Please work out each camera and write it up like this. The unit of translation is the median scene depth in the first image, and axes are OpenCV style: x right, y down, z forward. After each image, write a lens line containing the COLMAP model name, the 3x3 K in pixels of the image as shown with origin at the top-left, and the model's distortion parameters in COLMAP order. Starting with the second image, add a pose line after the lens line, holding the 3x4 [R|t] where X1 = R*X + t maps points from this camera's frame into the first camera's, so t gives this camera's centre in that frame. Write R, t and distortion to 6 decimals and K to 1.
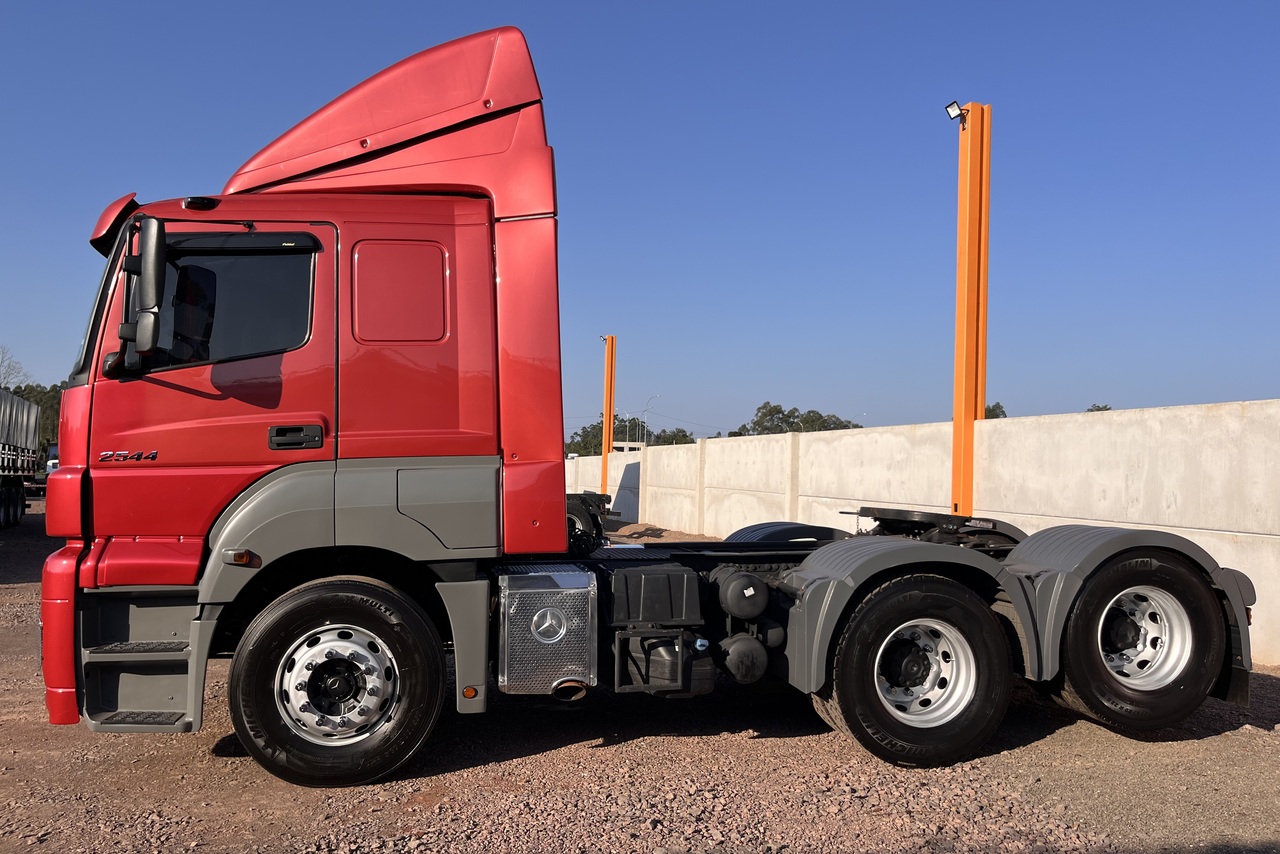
lens RADIAL K [[982.1, 0, 640.7], [0, 982.1, 429.4], [0, 0, 1]] dist [0.036238, -0.045919]
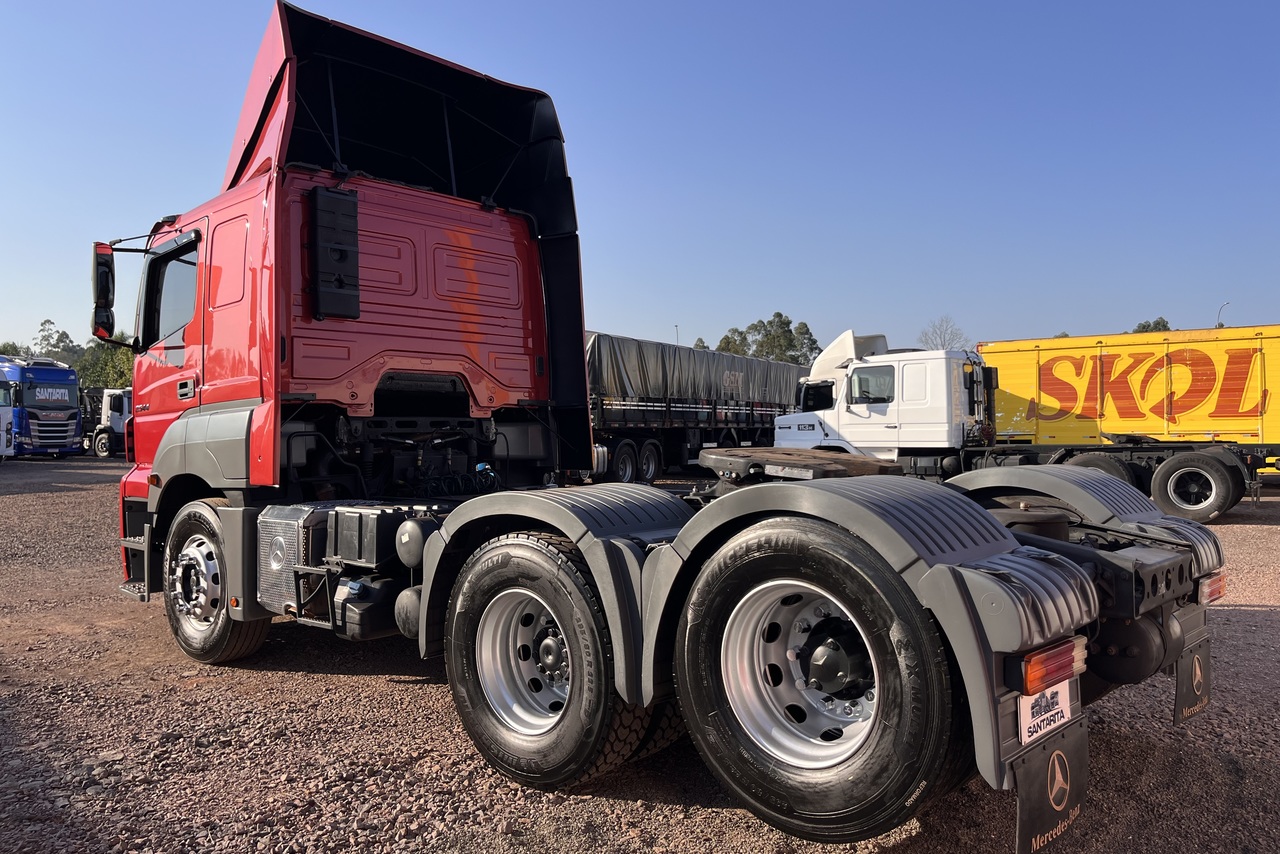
lens RADIAL K [[982.1, 0, 640.0], [0, 982.1, 430.0], [0, 0, 1]] dist [0.036238, -0.045919]
pose [[0.706773, 0.005670, -0.707417, 0.993289], [0.005712, 0.999890, 0.013721, 0.046539], [0.707417, -0.013739, 0.706663, 0.499789]]
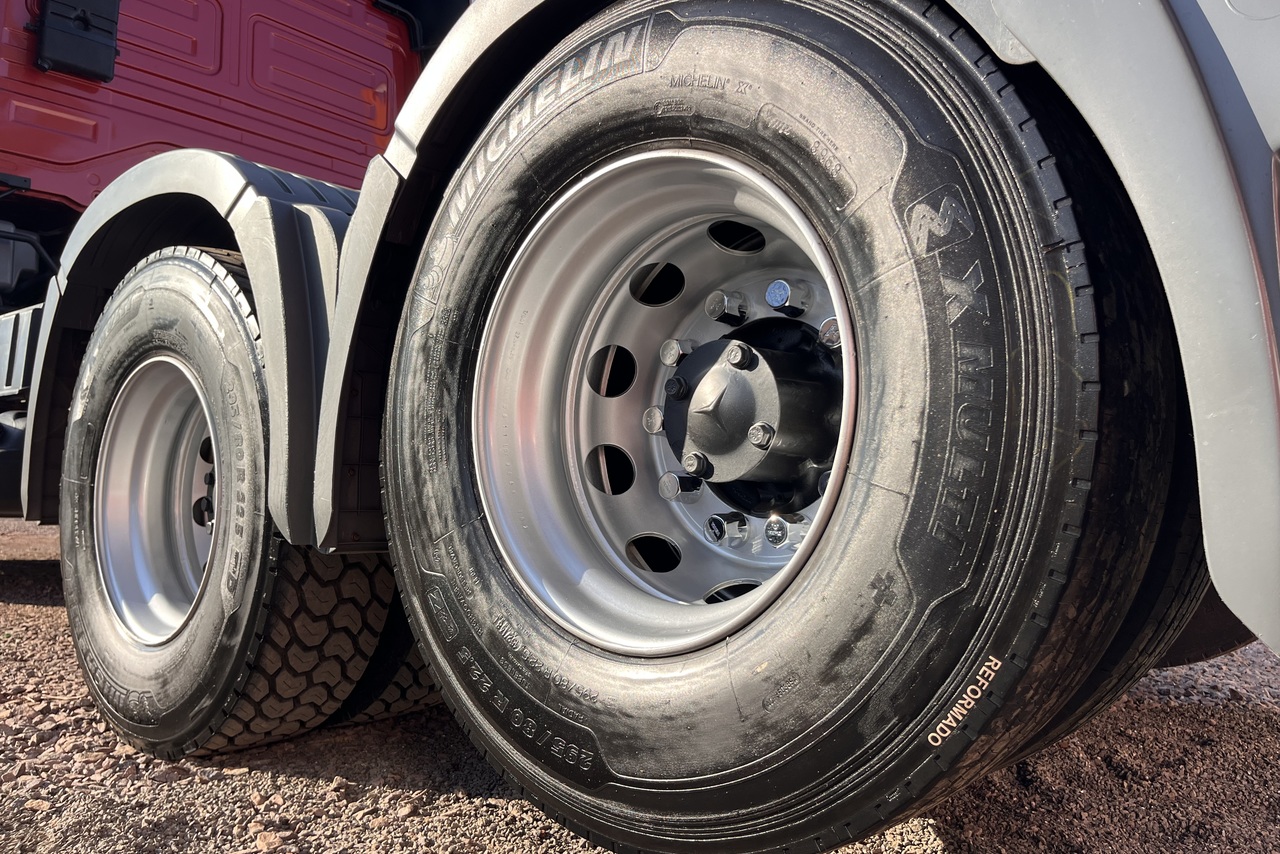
lens RADIAL K [[982.1, 0, 649.1], [0, 982.1, 421.1], [0, 0, 1]] dist [0.036238, -0.045919]
pose [[0.715533, -0.007081, -0.698543, 0.778116], [-0.032404, 0.998536, -0.043315, 0.231304], [0.697827, 0.053629, 0.714256, 0.860140]]
